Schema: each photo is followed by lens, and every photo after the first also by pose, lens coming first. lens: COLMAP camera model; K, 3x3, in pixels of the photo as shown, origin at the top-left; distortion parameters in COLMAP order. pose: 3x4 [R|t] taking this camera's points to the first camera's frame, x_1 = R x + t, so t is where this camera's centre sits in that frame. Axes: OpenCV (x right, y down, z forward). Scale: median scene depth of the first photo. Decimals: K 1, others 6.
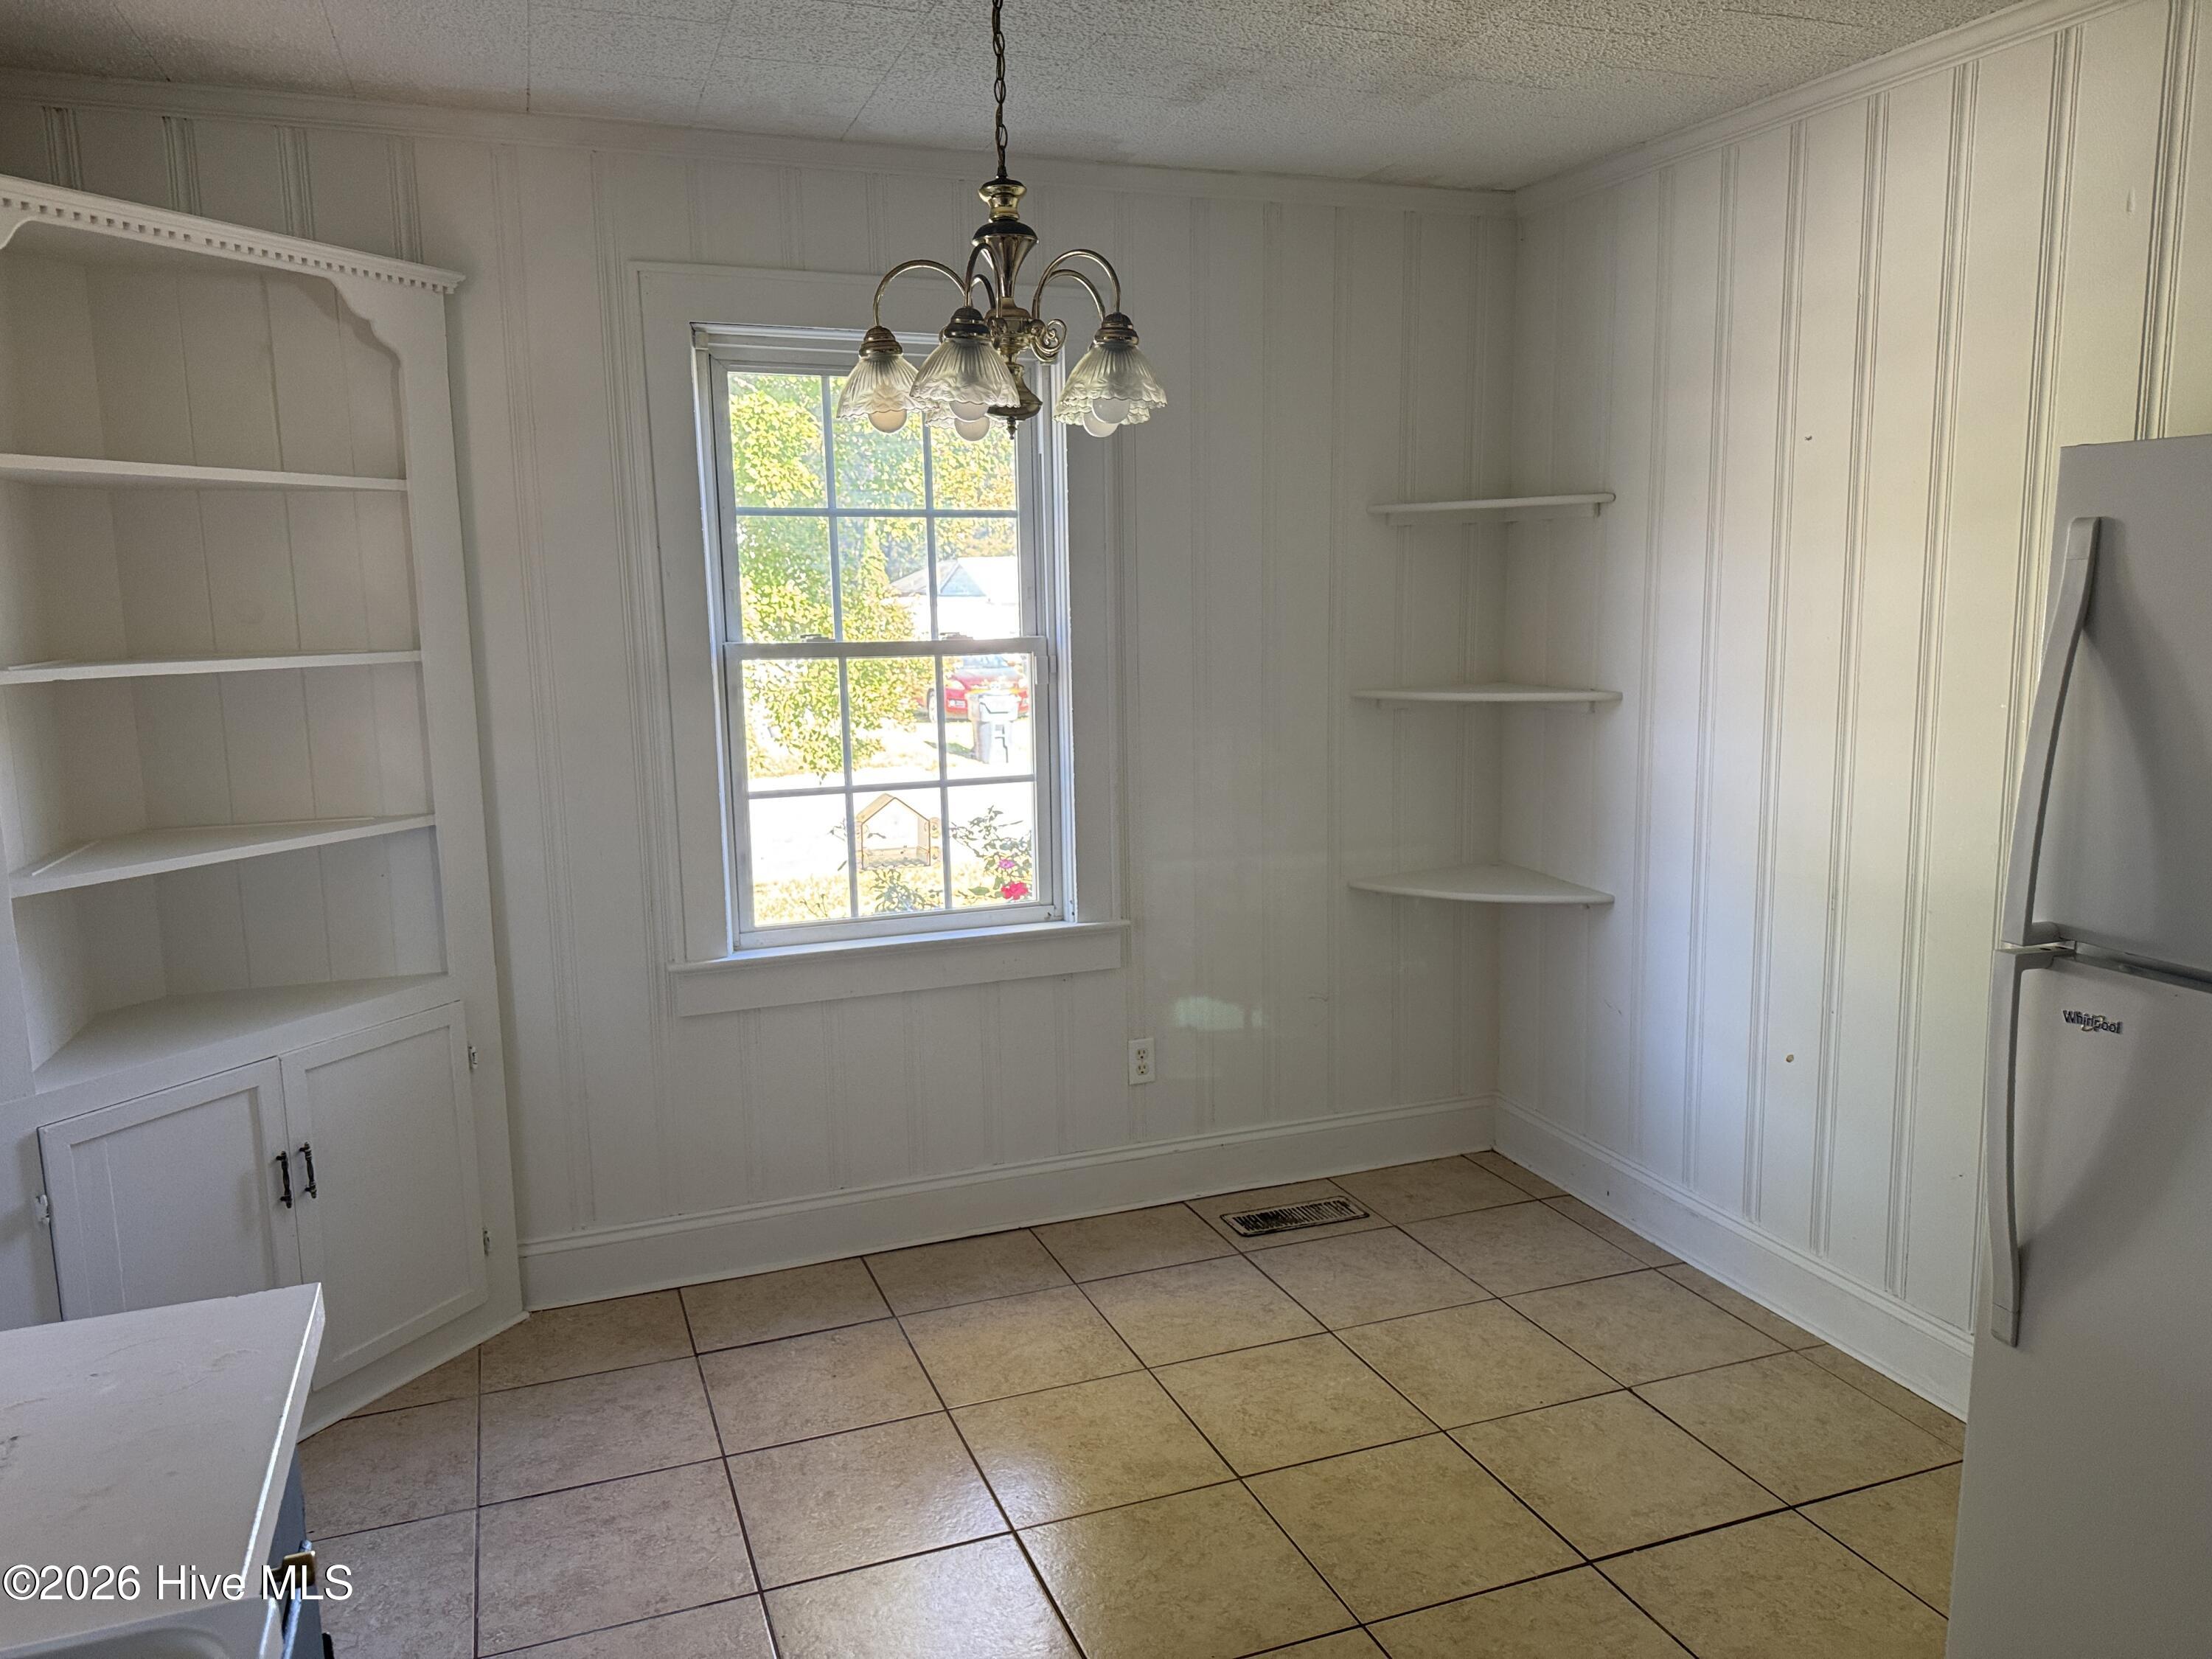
lens RADIAL K [[1549.3, 0, 1091.3], [0, 1549.3, 821.7], [0, 0, 1]] dist [0.119369, -0.187249]
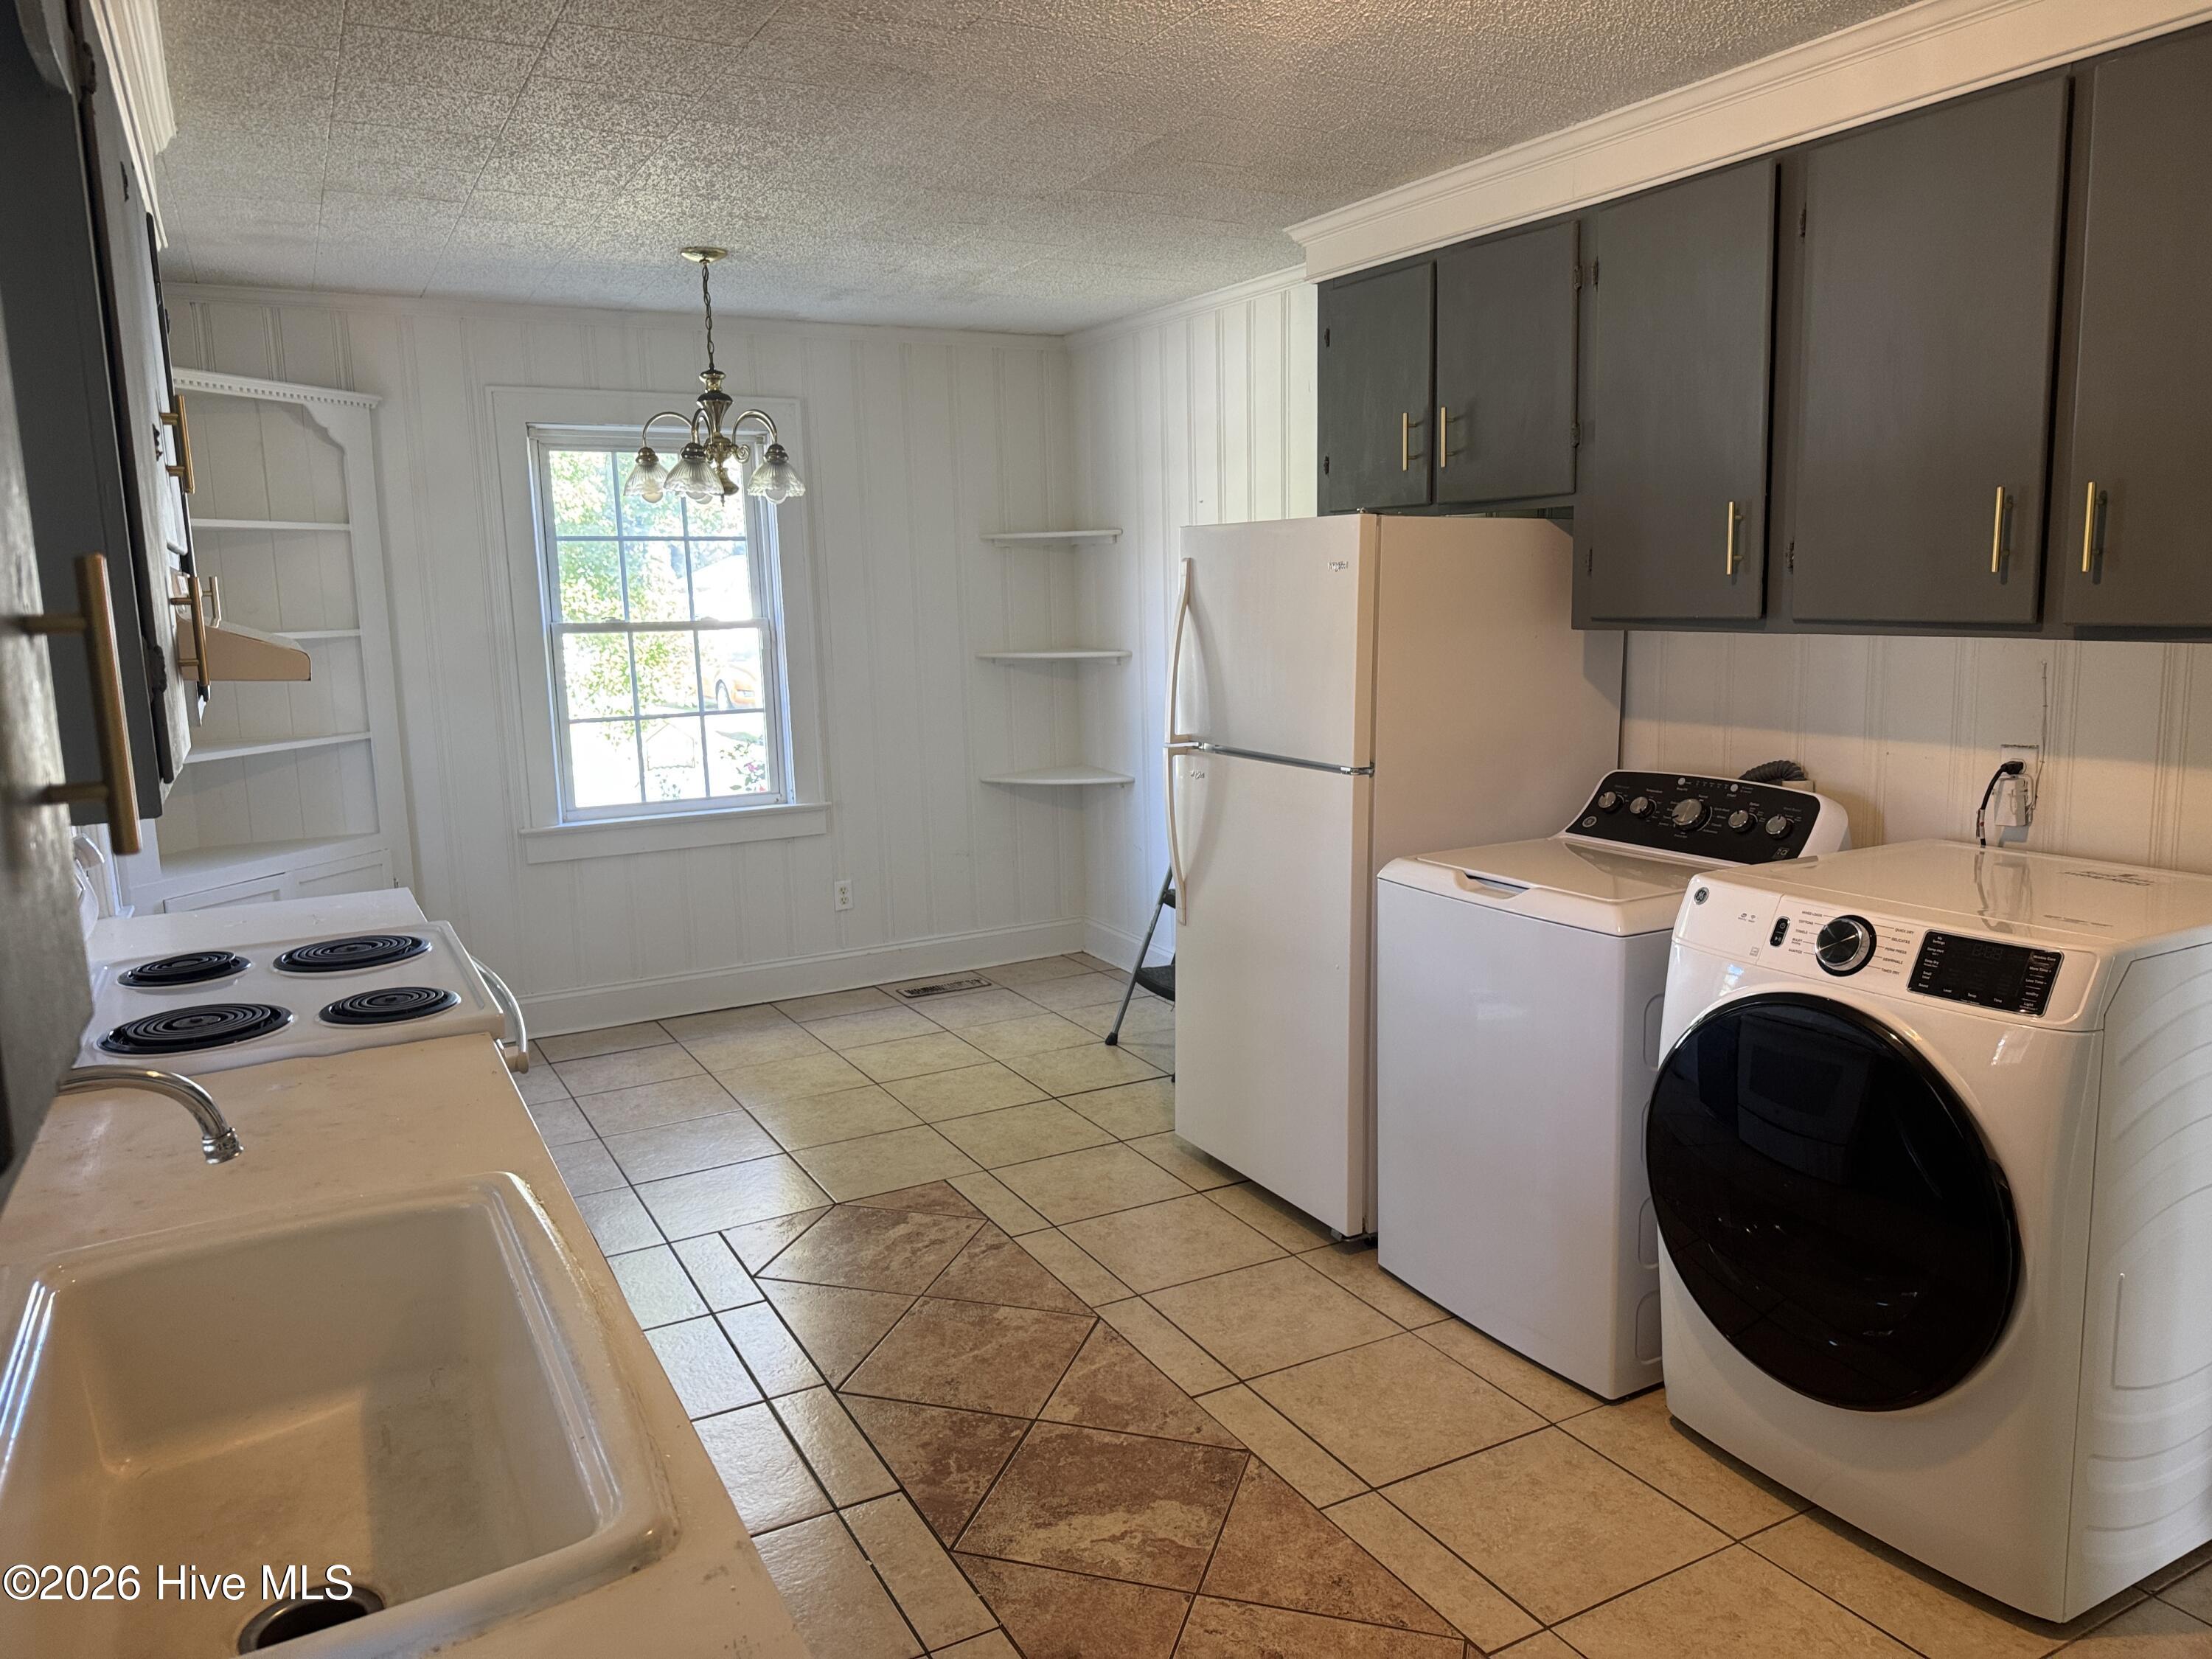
lens RADIAL K [[1559.6, 0, 1137.7], [0, 1559.6, 811.7], [0, 0, 1]] dist [0.121856, -0.230972]
pose [[0.988339, -0.028423, 0.149591, 0.109008], [0.028812, 0.999585, -0.000430, 0.097631], [-0.149517, 0.004735, 0.988748, -0.688649]]
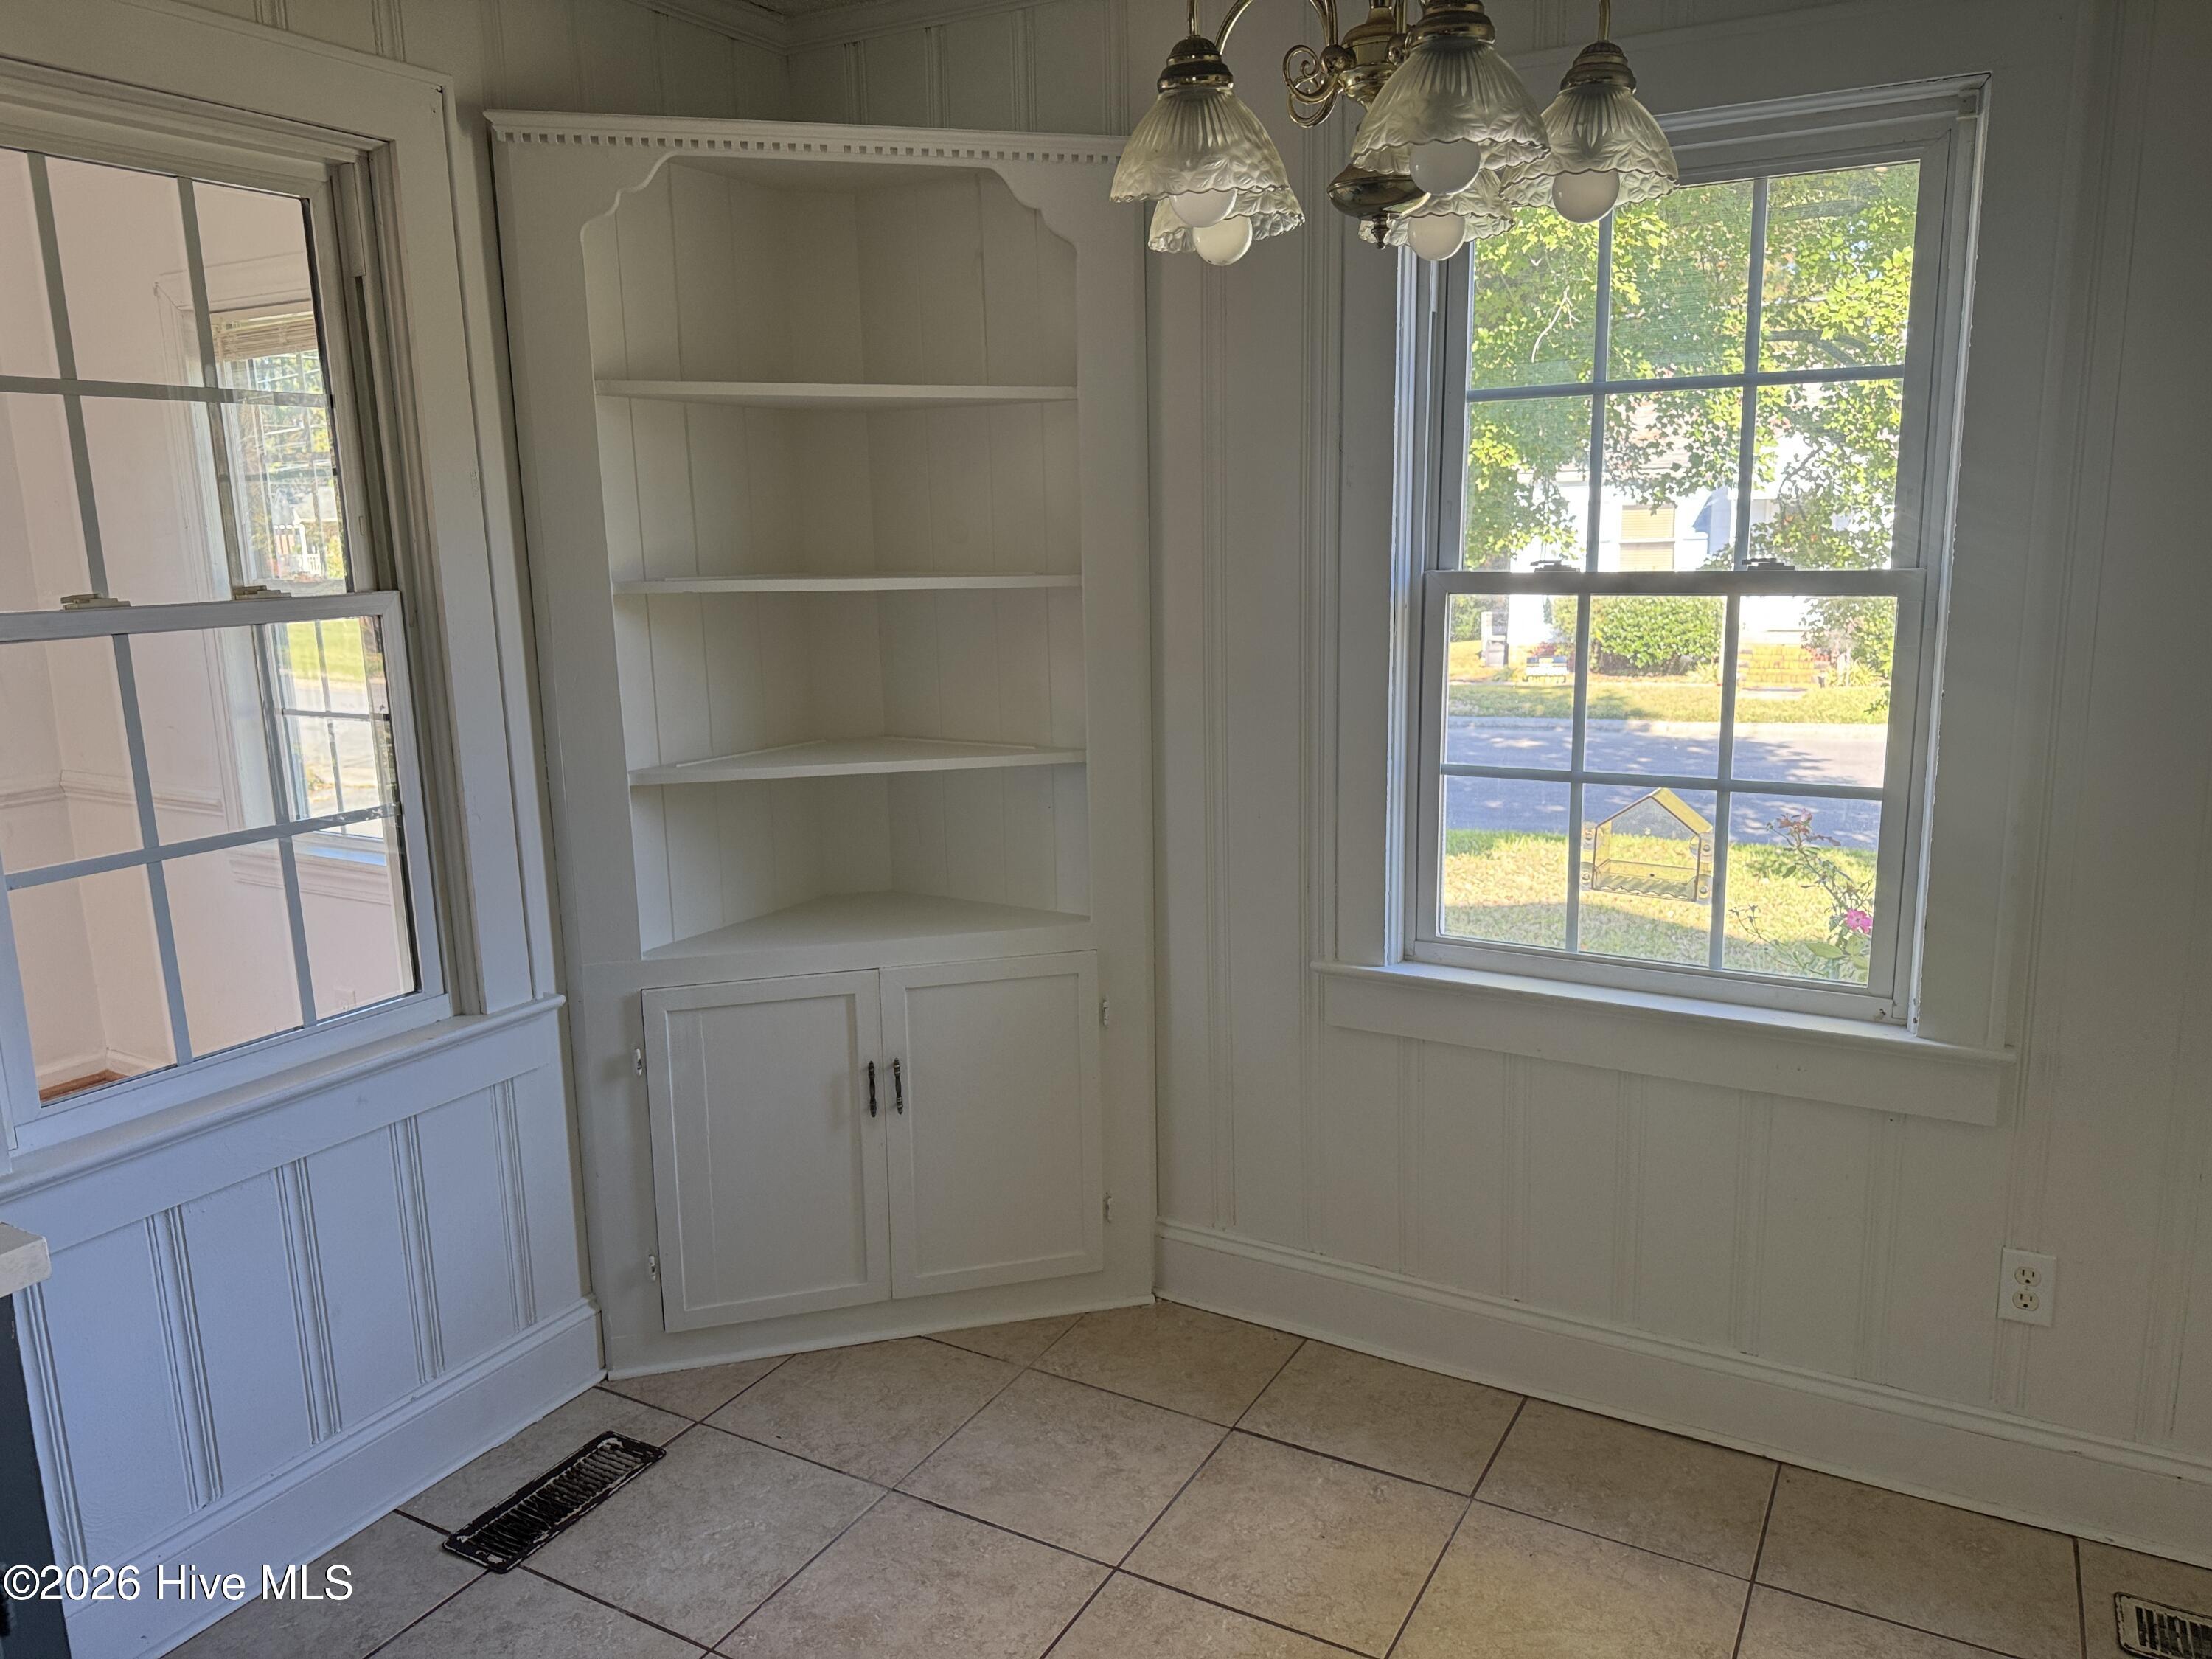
lens RADIAL K [[1549.3, 0, 1091.3], [0, 1549.3, 821.7], [0, 0, 1]] dist [0.119369, -0.187249]
pose [[0.639185, 0.150373, -0.754209, 0.280738], [-0.105950, 0.988565, 0.107307, -0.060716], [0.761720, 0.011319, 0.647807, 0.398380]]
